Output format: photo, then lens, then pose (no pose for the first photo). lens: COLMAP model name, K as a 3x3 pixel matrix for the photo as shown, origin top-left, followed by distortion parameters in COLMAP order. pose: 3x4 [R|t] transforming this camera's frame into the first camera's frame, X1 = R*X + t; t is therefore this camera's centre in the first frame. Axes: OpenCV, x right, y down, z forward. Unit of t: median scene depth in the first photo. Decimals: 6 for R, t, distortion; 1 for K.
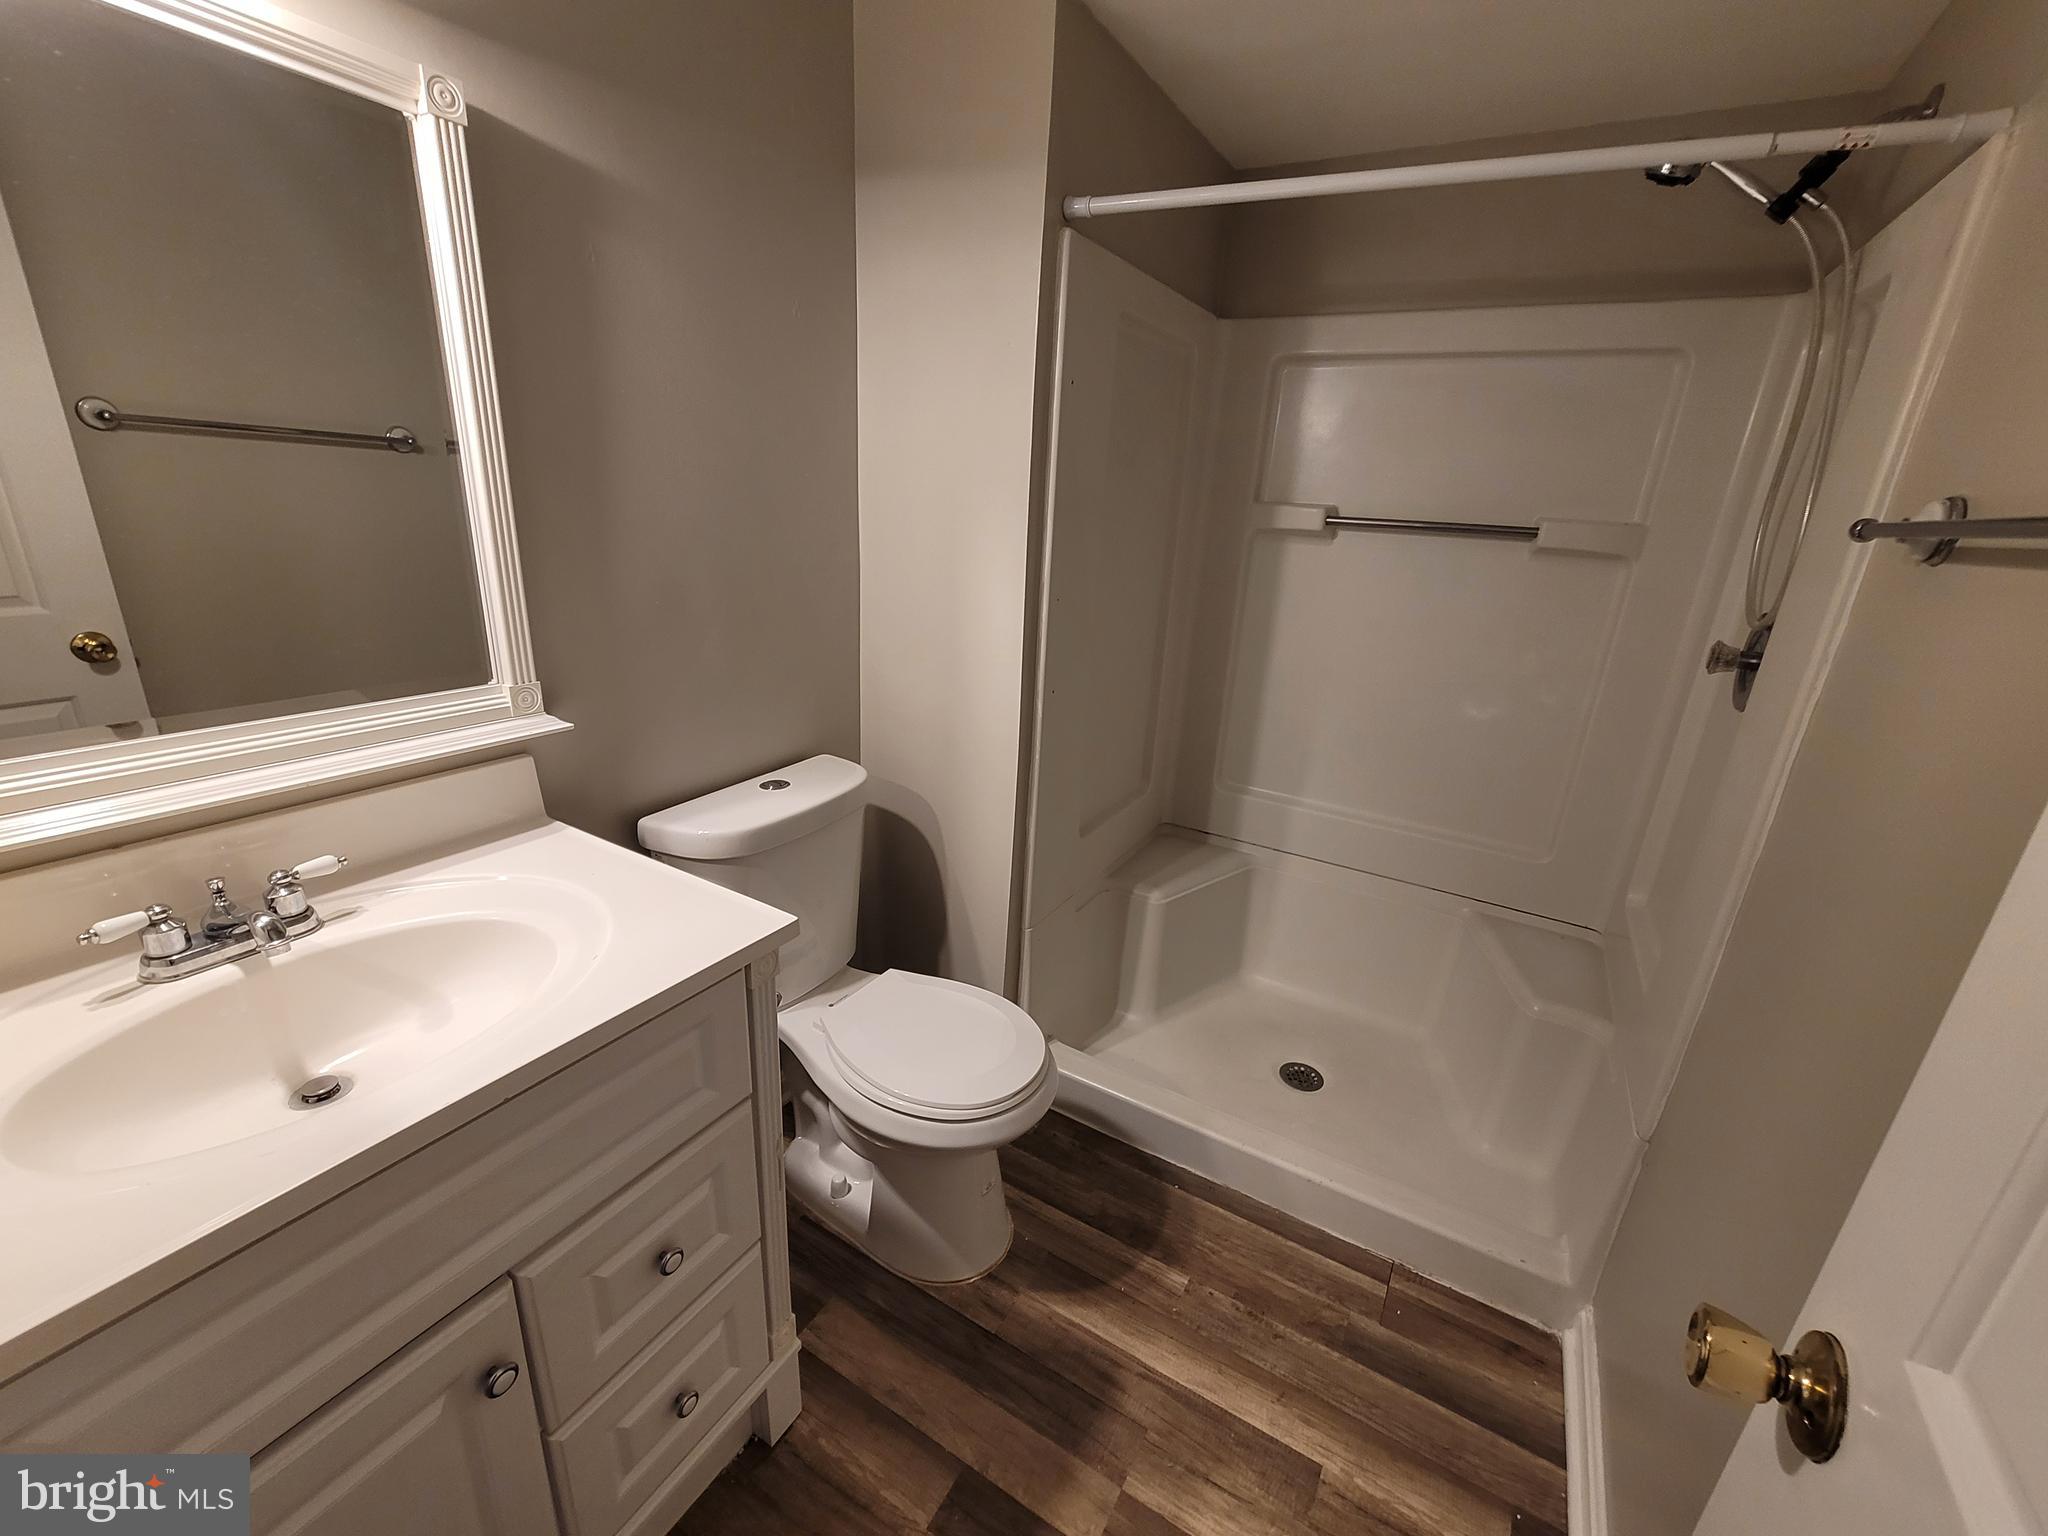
lens RADIAL K [[835.7, 0, 1024.9], [0, 835.7, 771.7], [0, 0, 1]] dist [-0.003554, -0.000344]
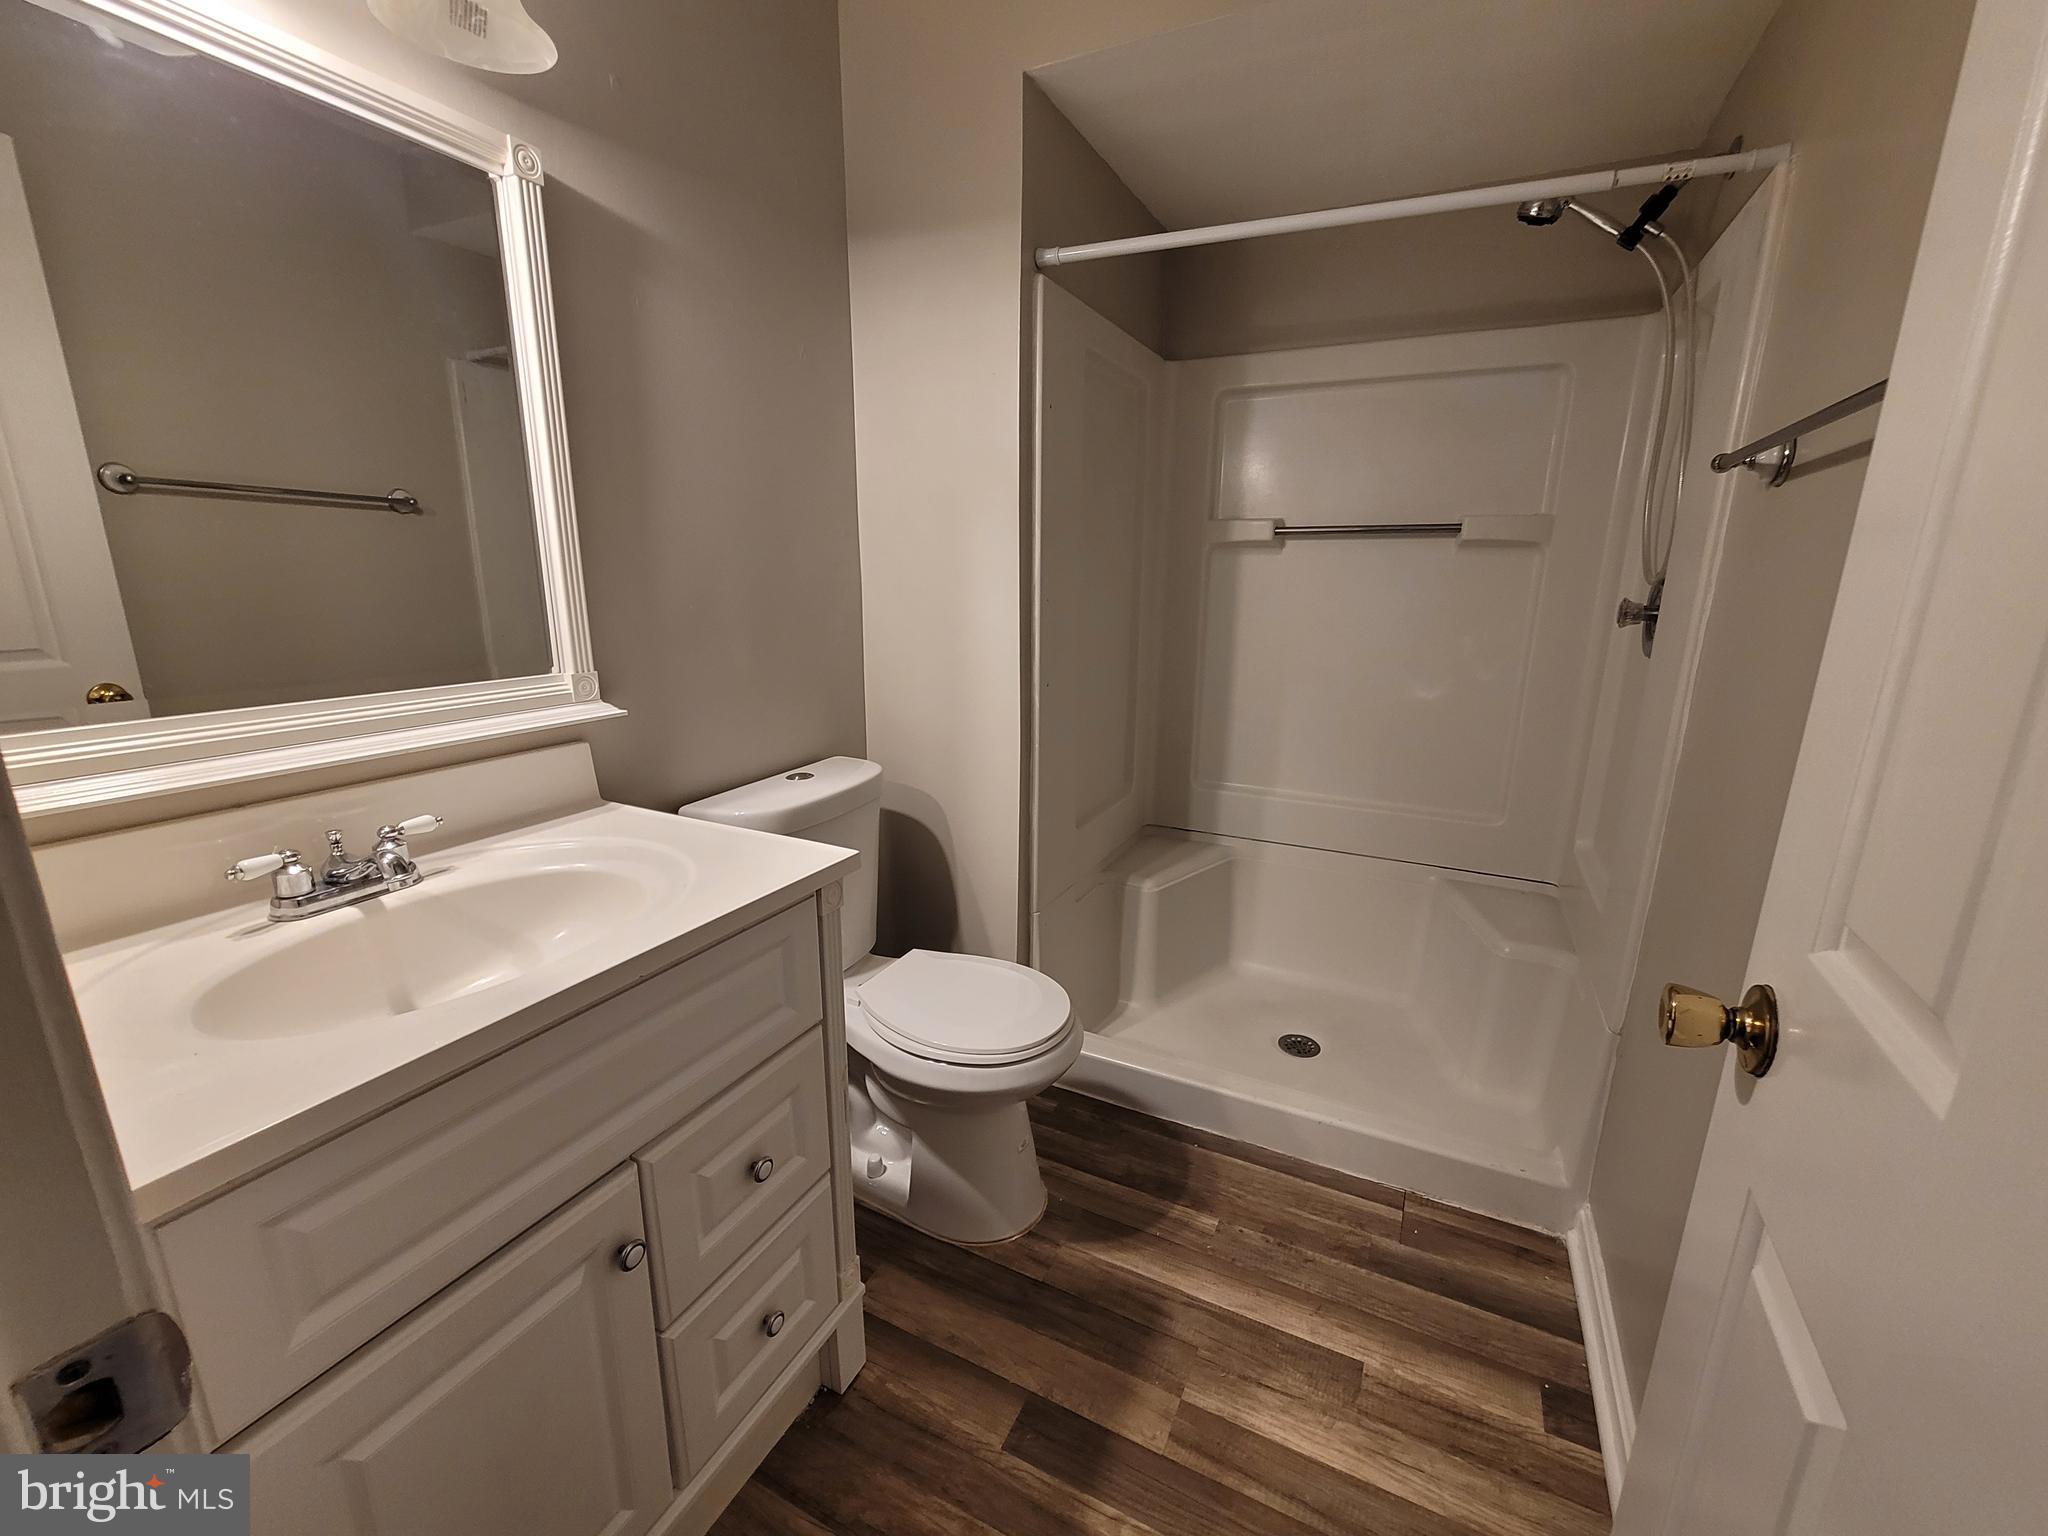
lens RADIAL K [[835.7, 0, 1024.9], [0, 835.7, 771.7], [0, 0, 1]] dist [-0.003554, -0.000344]
pose [[0.996512, -0.061111, 0.056829, -0.083013], [0.065615, 0.994545, -0.081092, 0.132667], [-0.051563, 0.084538, 0.995085, -0.094528]]
